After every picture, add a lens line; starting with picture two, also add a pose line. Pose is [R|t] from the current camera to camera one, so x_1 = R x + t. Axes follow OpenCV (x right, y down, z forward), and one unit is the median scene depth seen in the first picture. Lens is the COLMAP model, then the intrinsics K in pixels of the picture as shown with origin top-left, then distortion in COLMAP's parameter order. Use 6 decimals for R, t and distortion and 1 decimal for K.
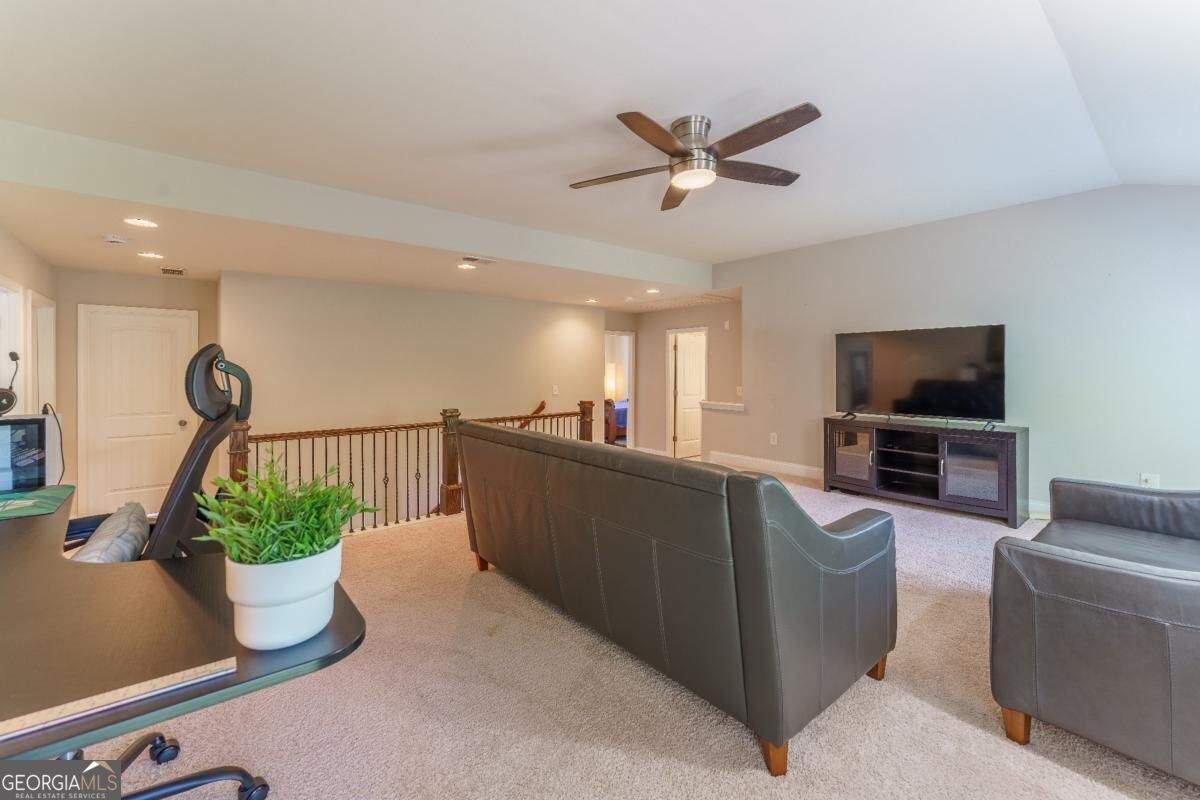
lens RADIAL K [[500.6, 0, 605.5], [0, 500.6, 366.4], [0, 0, 1]] dist [-0.000371, -0.000101]
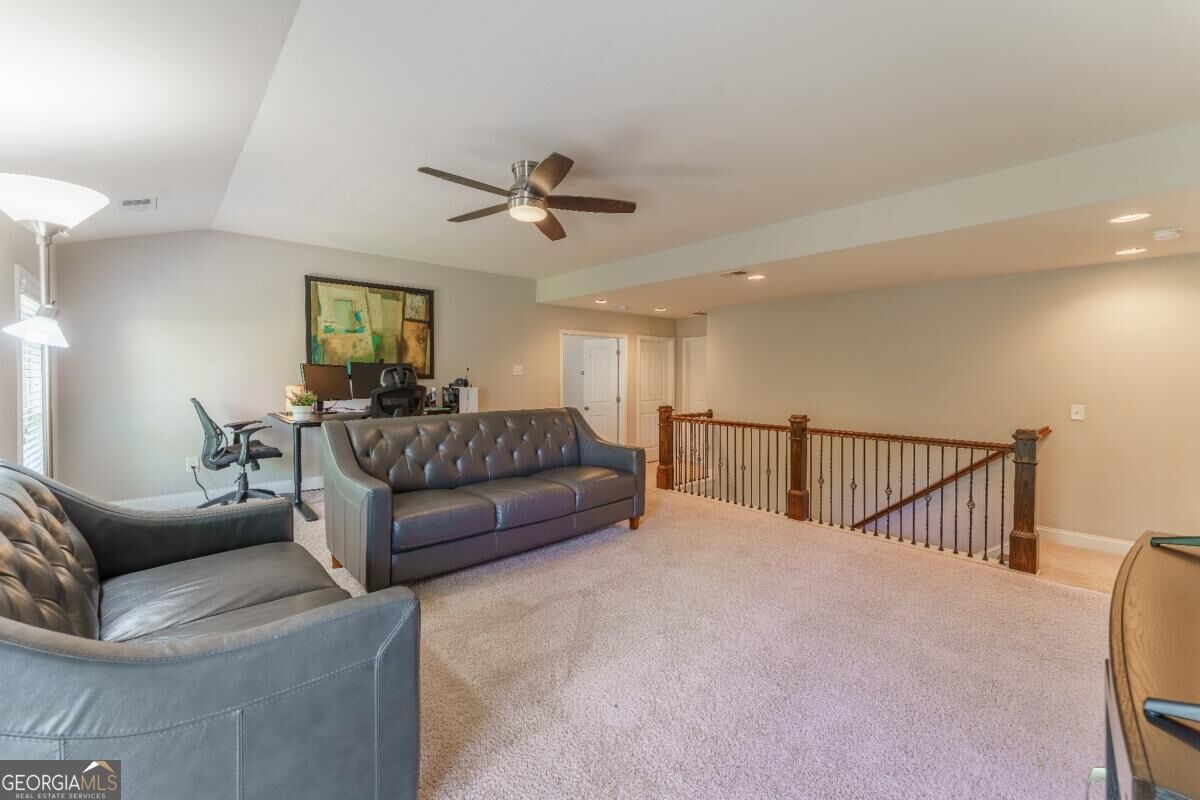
lens RADIAL K [[500.6, 0, 605.5], [0, 500.6, 366.4], [0, 0, 1]] dist [-0.000371, -0.000101]
pose [[0.067244, -0.007673, -0.997707, 0.675312], [-0.003608, 0.999962, -0.007933, -0.003413], [0.997730, 0.004133, 0.067214, 0.549124]]
